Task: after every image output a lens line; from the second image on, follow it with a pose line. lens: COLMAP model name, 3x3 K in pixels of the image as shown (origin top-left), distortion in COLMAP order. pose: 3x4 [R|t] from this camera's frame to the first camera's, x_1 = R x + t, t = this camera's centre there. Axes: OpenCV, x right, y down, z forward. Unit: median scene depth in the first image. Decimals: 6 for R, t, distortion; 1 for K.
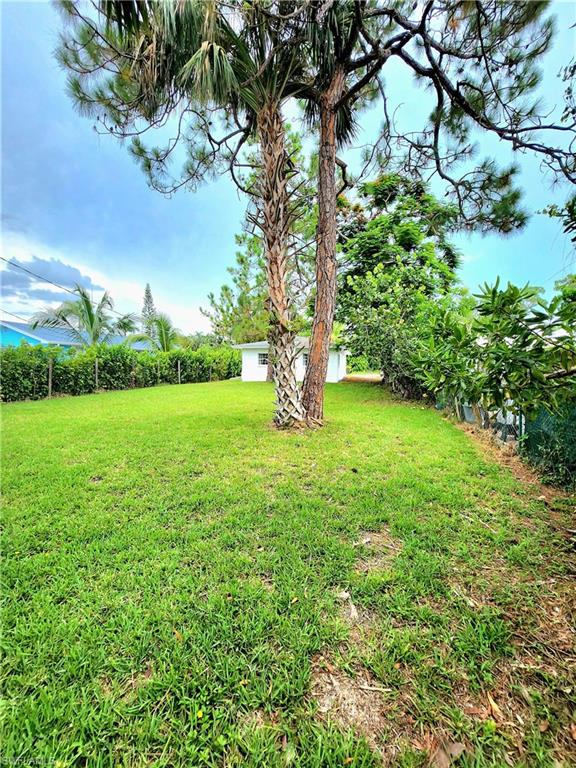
lens RADIAL K [[310.9, 0, 286.3], [0, 310.9, 382.4], [0, 0, 1]] dist [-0.001230, -0.000111]
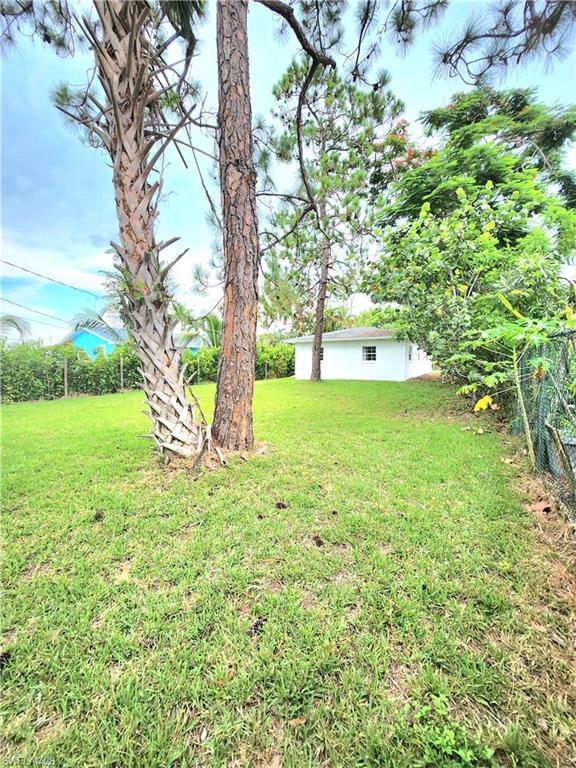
lens RADIAL K [[310.9, 0, 289.6], [0, 310.9, 381.8], [0, 0, 1]] dist [-0.001230, -0.000111]
pose [[0.954343, 0.003118, -0.298697, 0.195023], [0.000096, 0.999942, 0.010743, -0.010344], [0.298713, -0.010281, 0.954288, 0.239400]]
